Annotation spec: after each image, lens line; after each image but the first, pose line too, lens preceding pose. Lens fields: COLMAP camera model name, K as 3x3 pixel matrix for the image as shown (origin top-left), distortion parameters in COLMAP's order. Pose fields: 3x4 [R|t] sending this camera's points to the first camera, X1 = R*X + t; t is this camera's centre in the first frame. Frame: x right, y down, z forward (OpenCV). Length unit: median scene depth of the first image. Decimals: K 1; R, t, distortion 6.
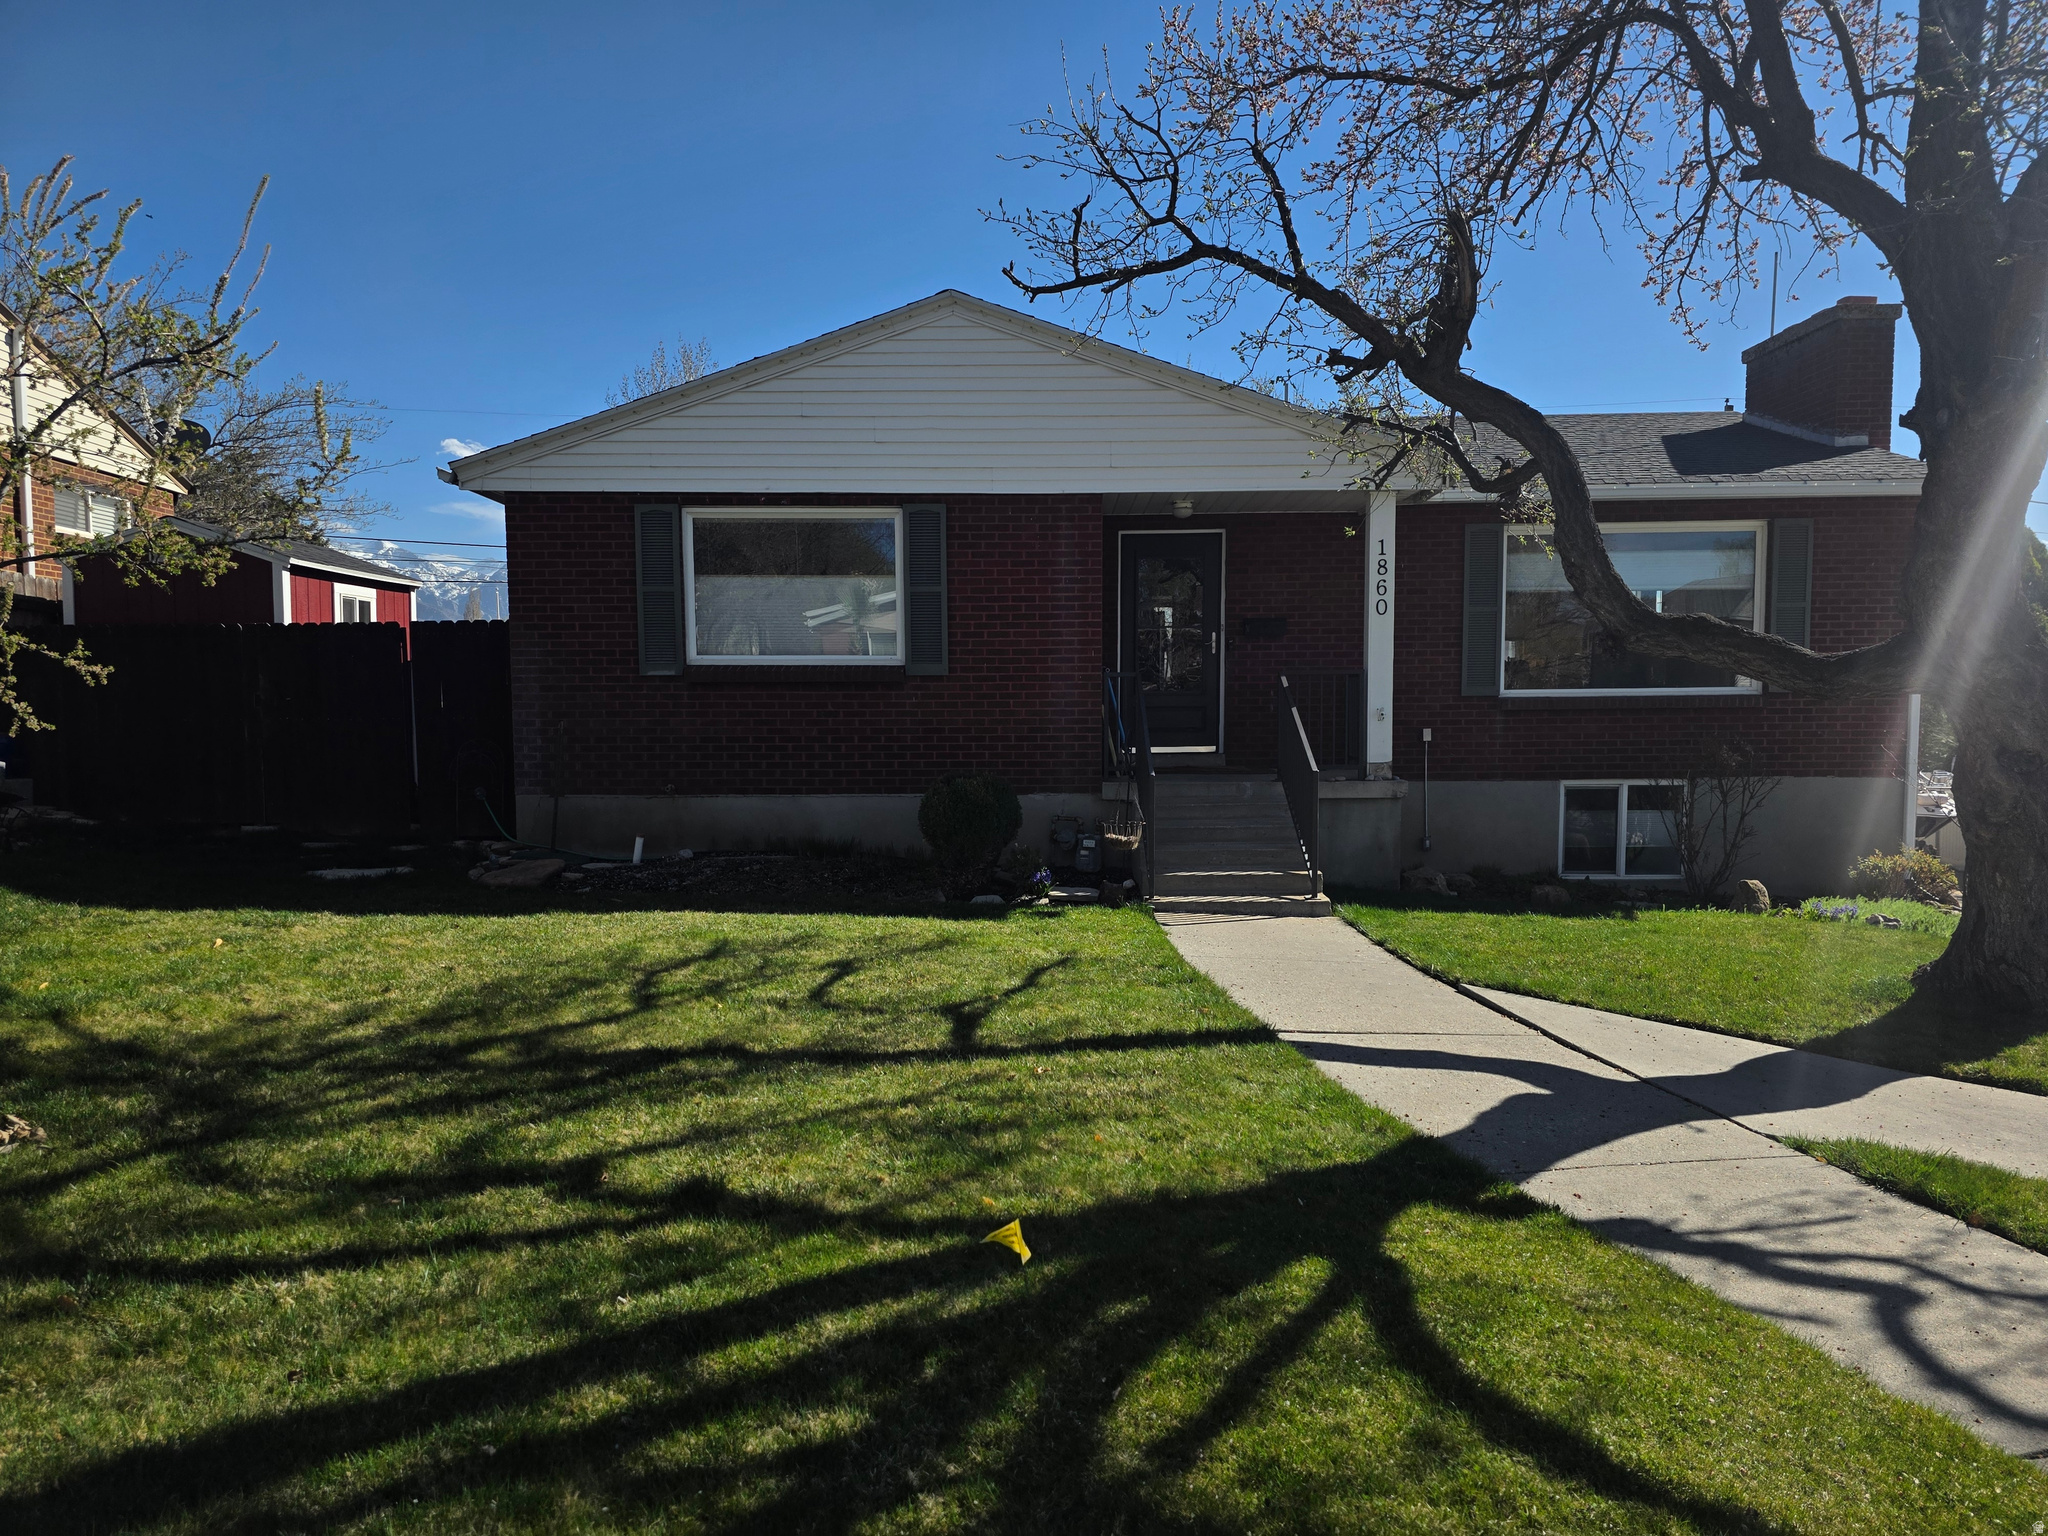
lens RADIAL K [[1366.6, 0, 1011.2], [0, 1366.6, 787.5], [0, 0, 1]] dist [0.060841, -0.054138]
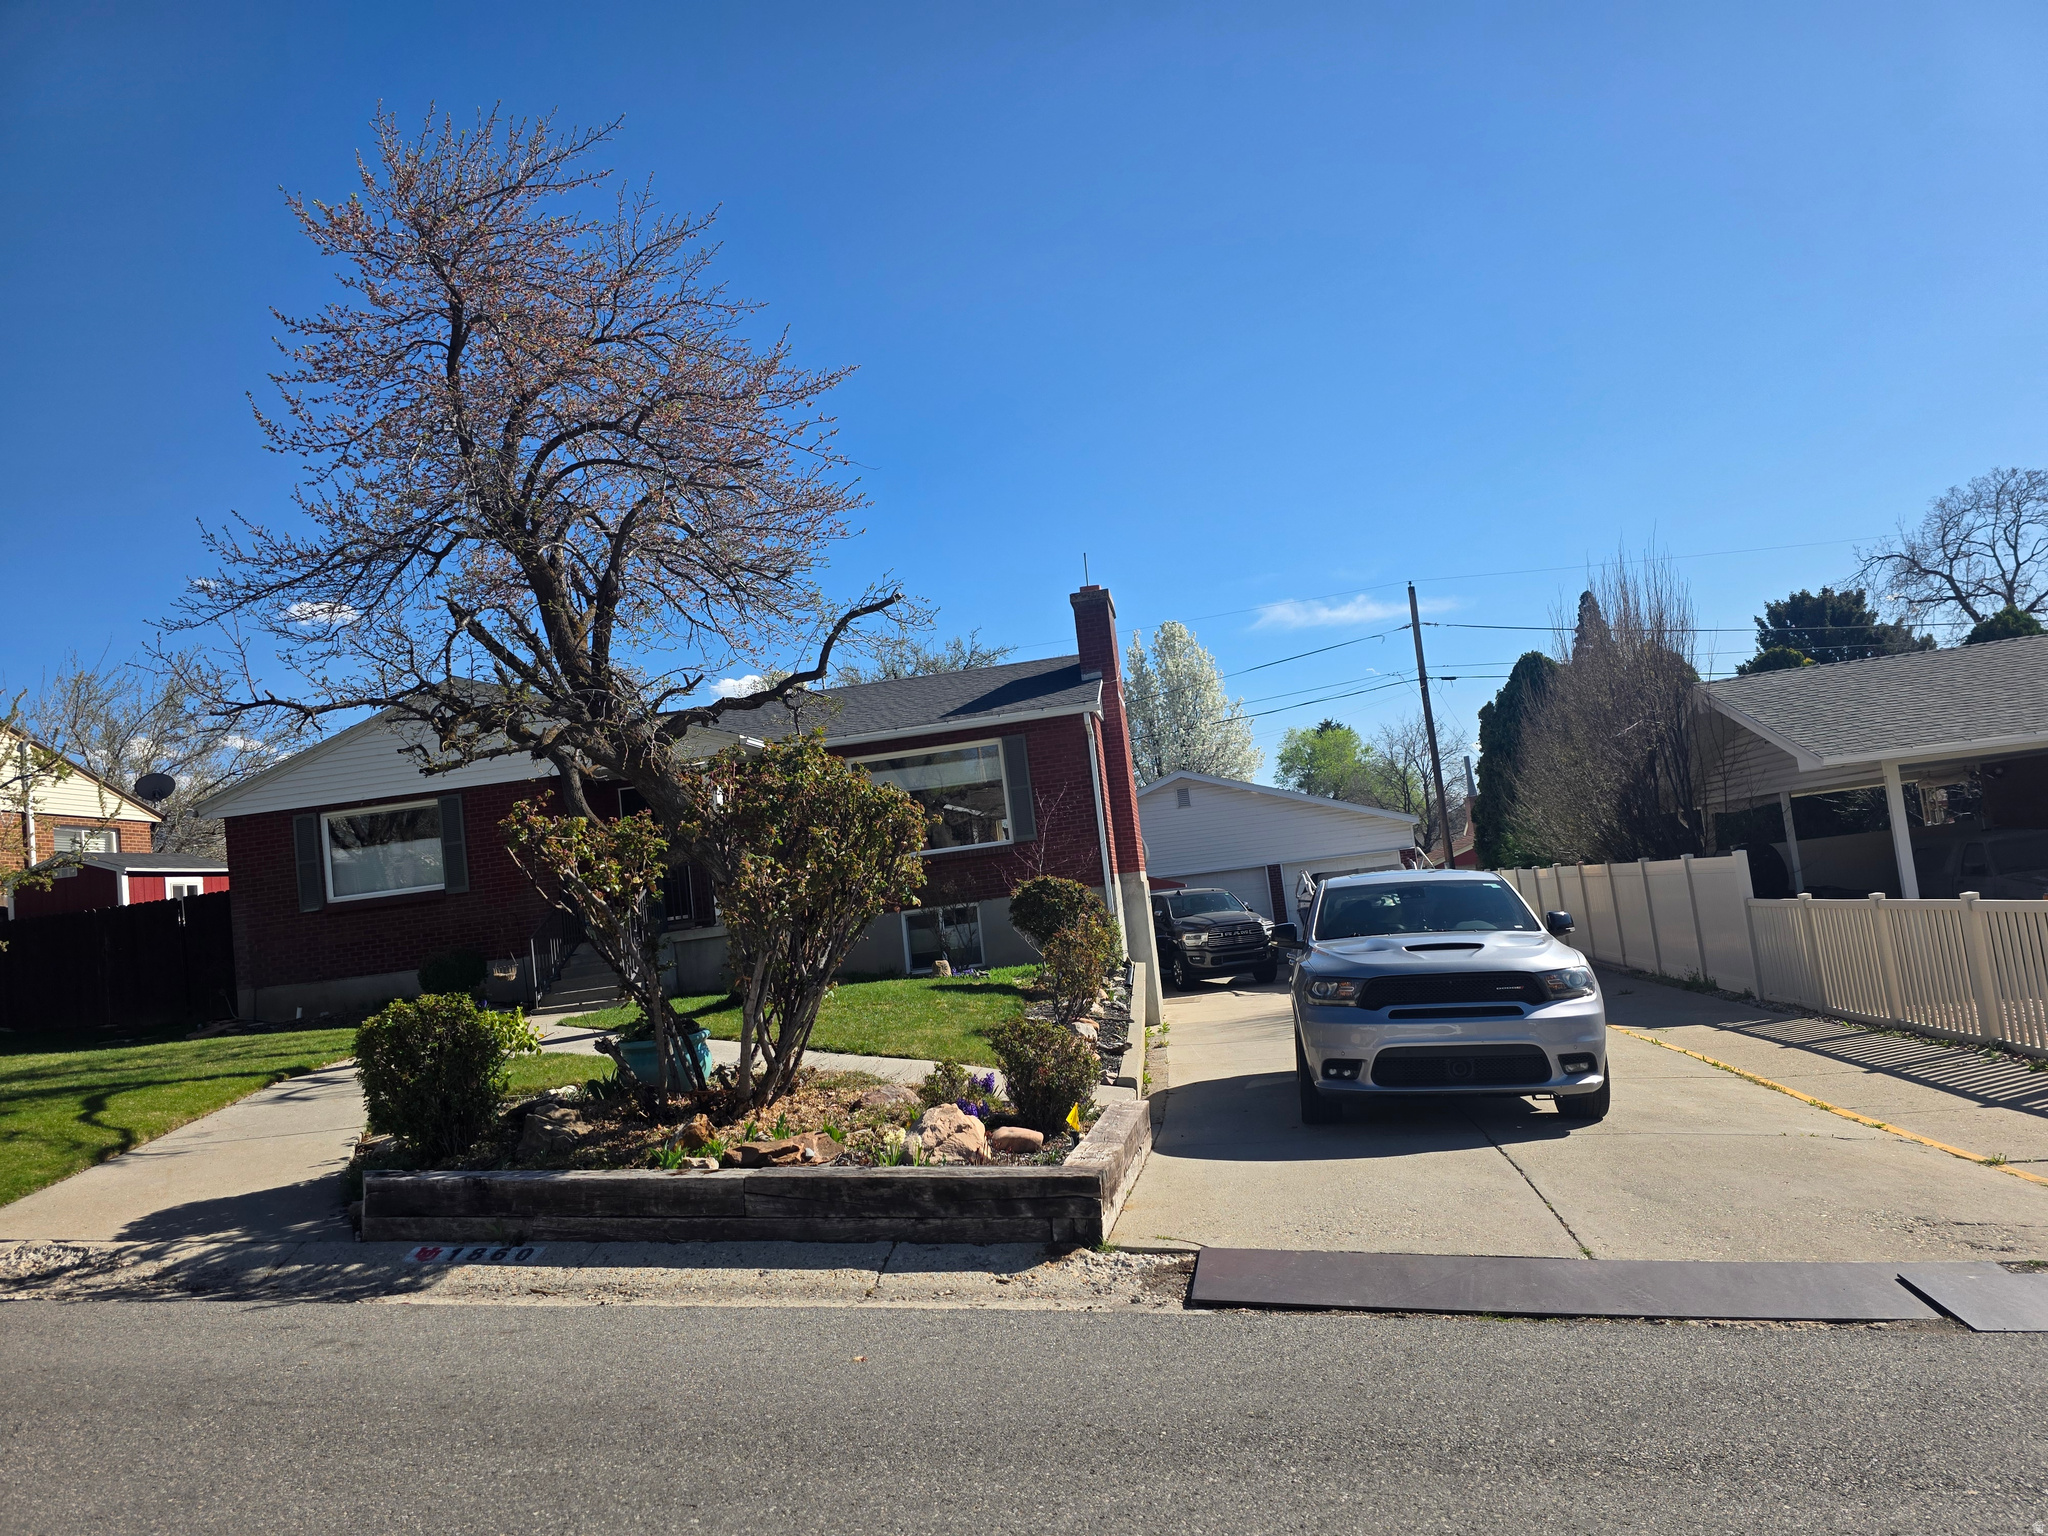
lens RADIAL K [[1366.6, 0, 1032.0], [0, 1366.6, 768.2], [0, 0, 1]] dist [0.060841, -0.054138]
pose [[0.987541, -0.120740, -0.100917, 0.827096], [0.104178, 0.982282, -0.155782, 0.105634], [0.117938, 0.143328, 0.982623, -0.619613]]
